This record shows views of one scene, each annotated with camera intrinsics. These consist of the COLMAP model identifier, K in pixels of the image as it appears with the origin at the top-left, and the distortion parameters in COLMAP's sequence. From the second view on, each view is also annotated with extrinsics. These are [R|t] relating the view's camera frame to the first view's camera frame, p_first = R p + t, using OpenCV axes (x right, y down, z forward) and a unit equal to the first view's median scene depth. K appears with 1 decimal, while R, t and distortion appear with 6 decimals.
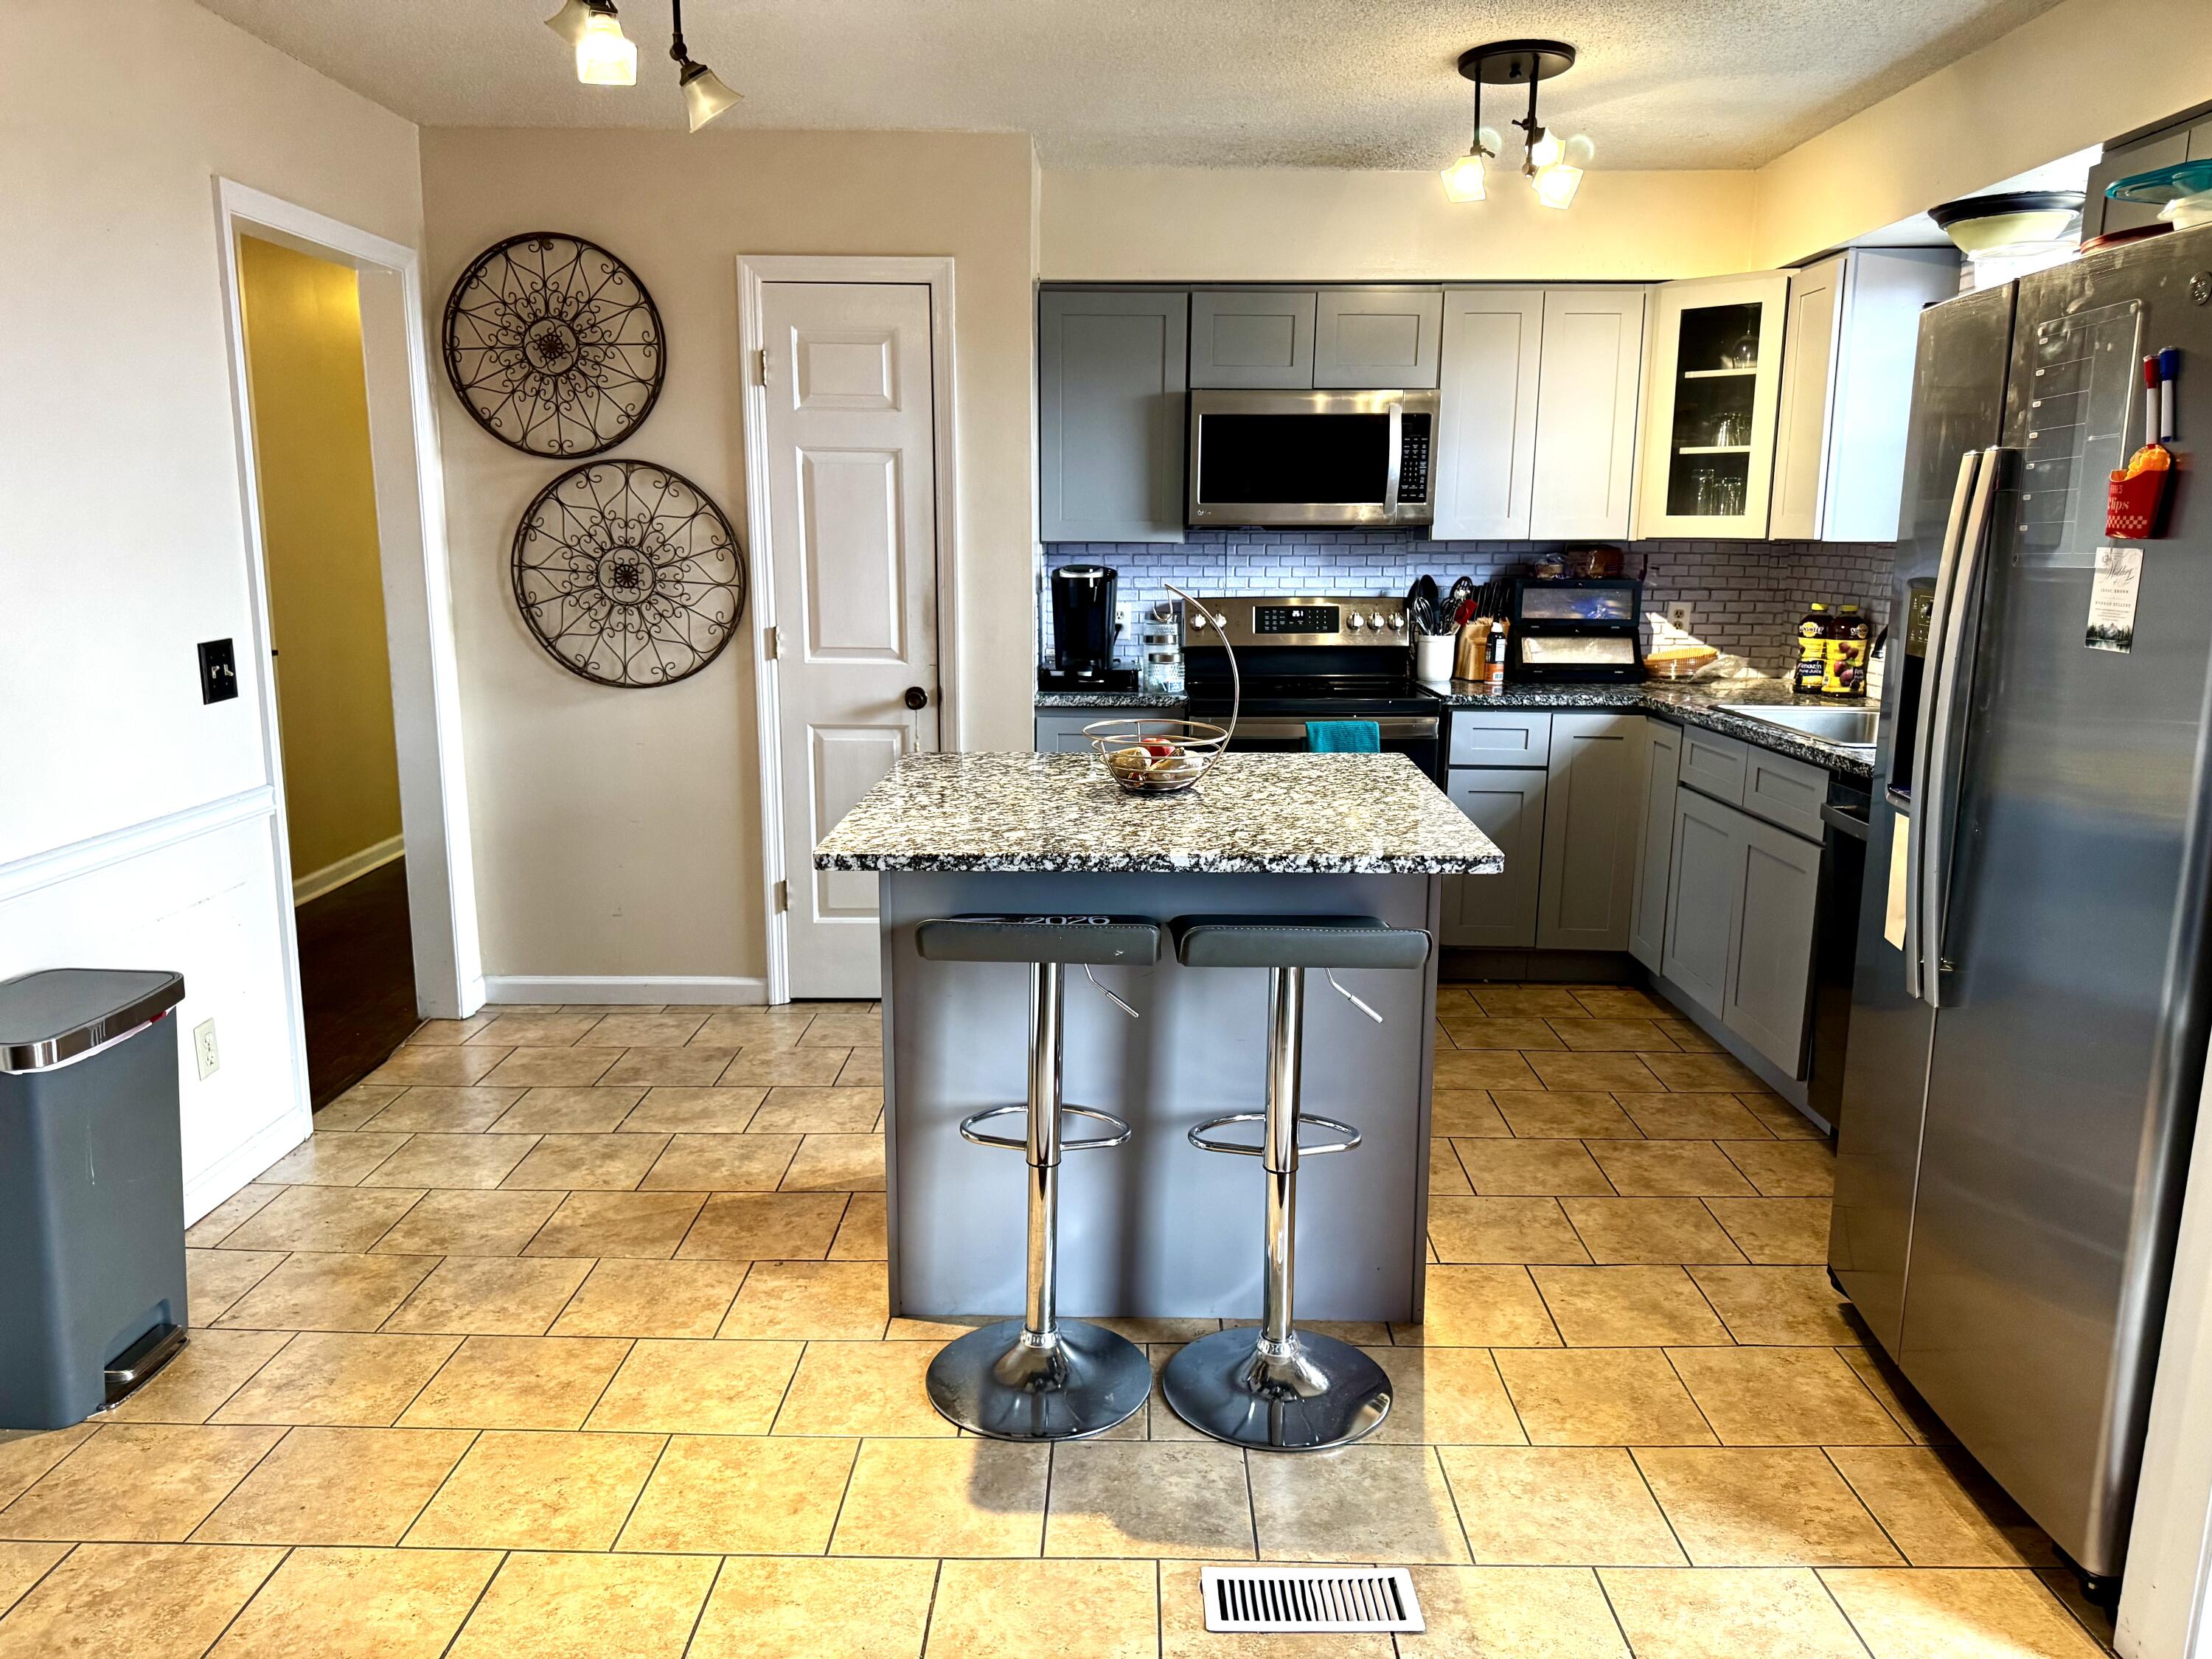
lens RADIAL K [[1543.2, 0, 1087.9], [0, 1543.2, 847.9], [0, 0, 1]] dist [0.060312, -0.068982]
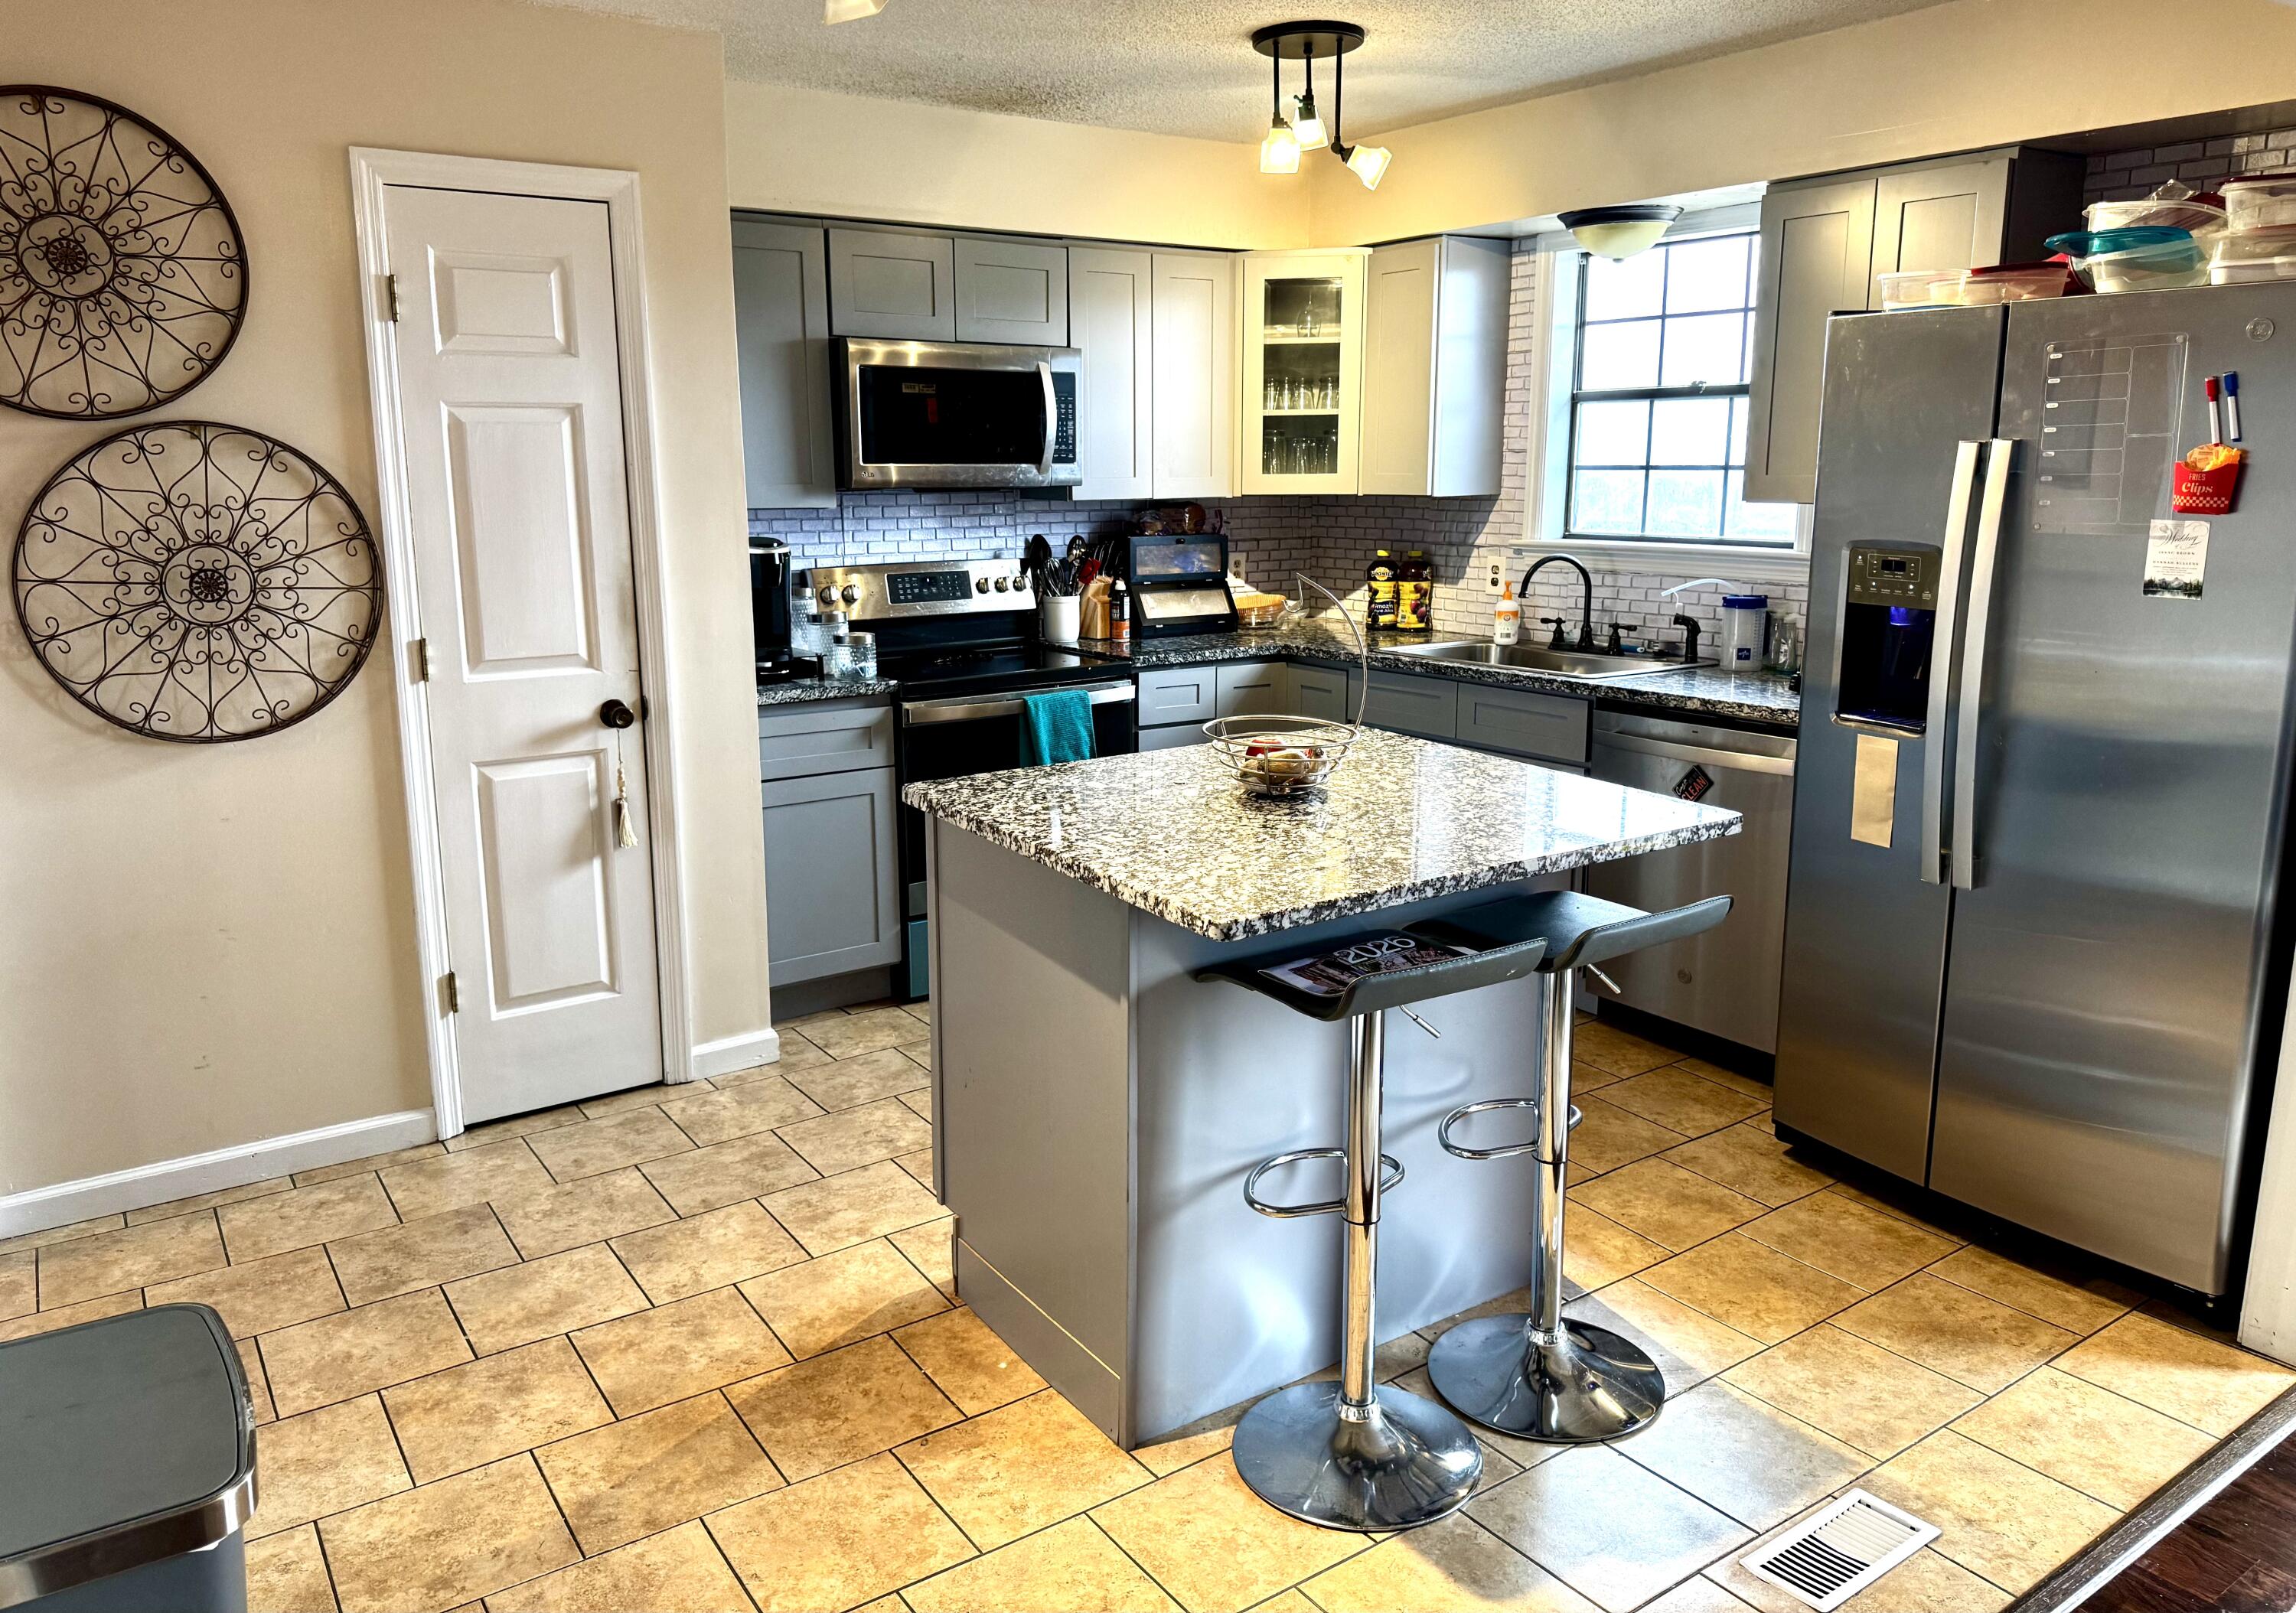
lens RADIAL K [[1614.7, 0, 1188.3], [0, 1614.7, 778.5], [0, 0, 1]] dist [0.013046, -0.014837]
pose [[0.819528, -0.122088, 0.559883, -0.354019], [0.127286, 0.991416, 0.029873, -0.053833], [-0.558724, 0.046784, 0.828033, 0.151433]]
